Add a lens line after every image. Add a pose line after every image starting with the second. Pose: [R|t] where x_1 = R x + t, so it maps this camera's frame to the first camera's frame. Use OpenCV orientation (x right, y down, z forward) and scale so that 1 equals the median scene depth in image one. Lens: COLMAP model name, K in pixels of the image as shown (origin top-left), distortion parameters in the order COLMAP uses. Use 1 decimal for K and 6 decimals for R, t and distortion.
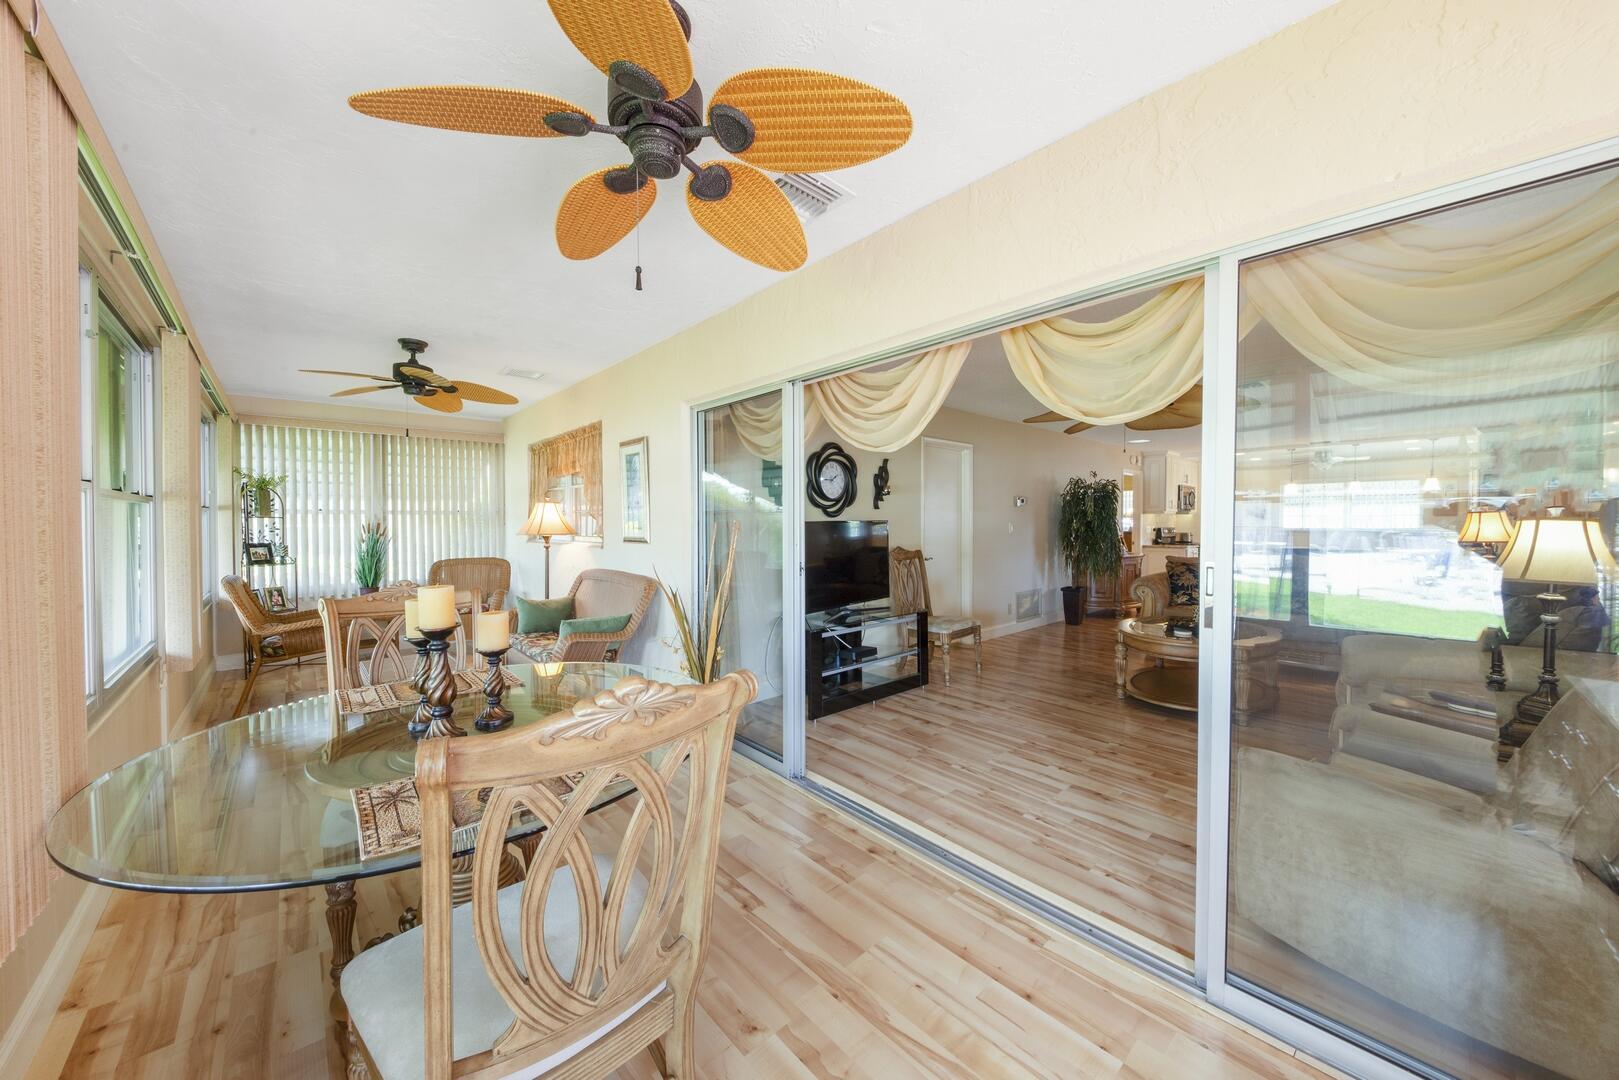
lens RADIAL K [[577.5, 0, 804.8], [0, 577.5, 512.3], [0, 0, 1]] dist [0.002135, -0.004843]
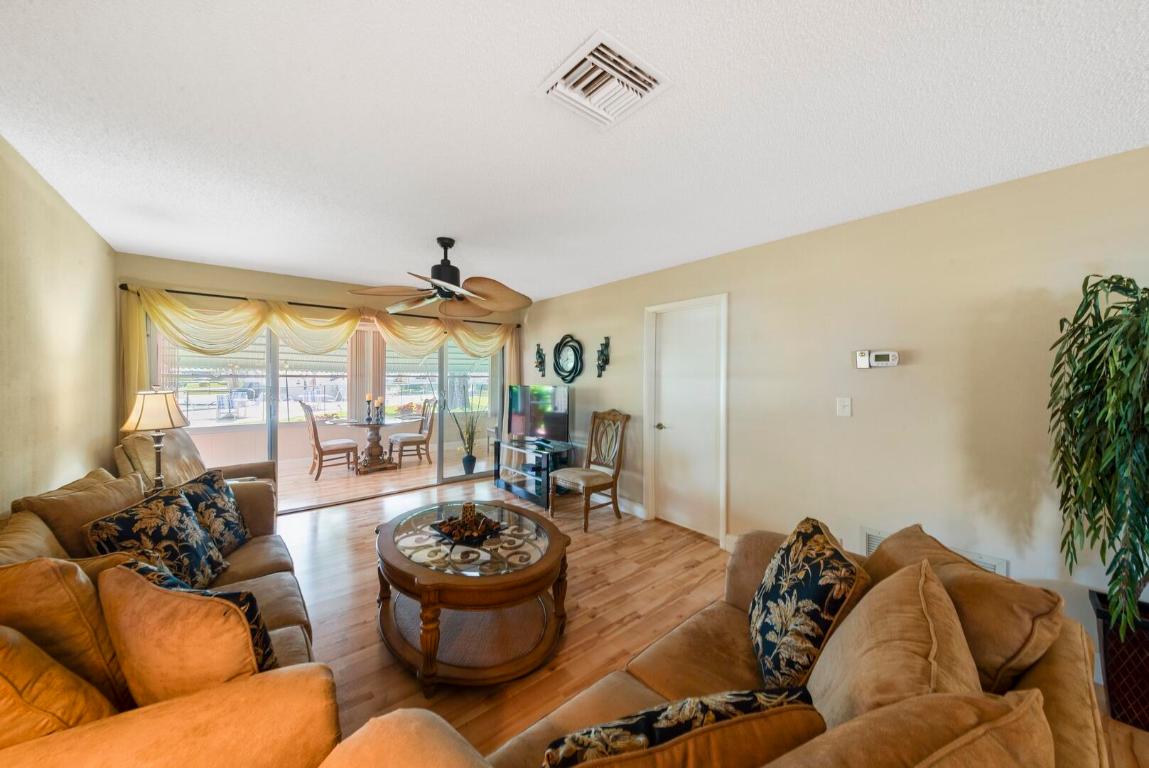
lens RADIAL K [[400.1, 0, 570.5], [0, 400.1, 378.8], [0, 0, 1]] dist [-0.000017, -0.000063]
pose [[-0.035057, 0.004937, -0.999373, 1.014498], [0.019951, 0.999792, 0.004239, -0.007864], [0.999186, -0.019790, -0.035148, 0.963986]]
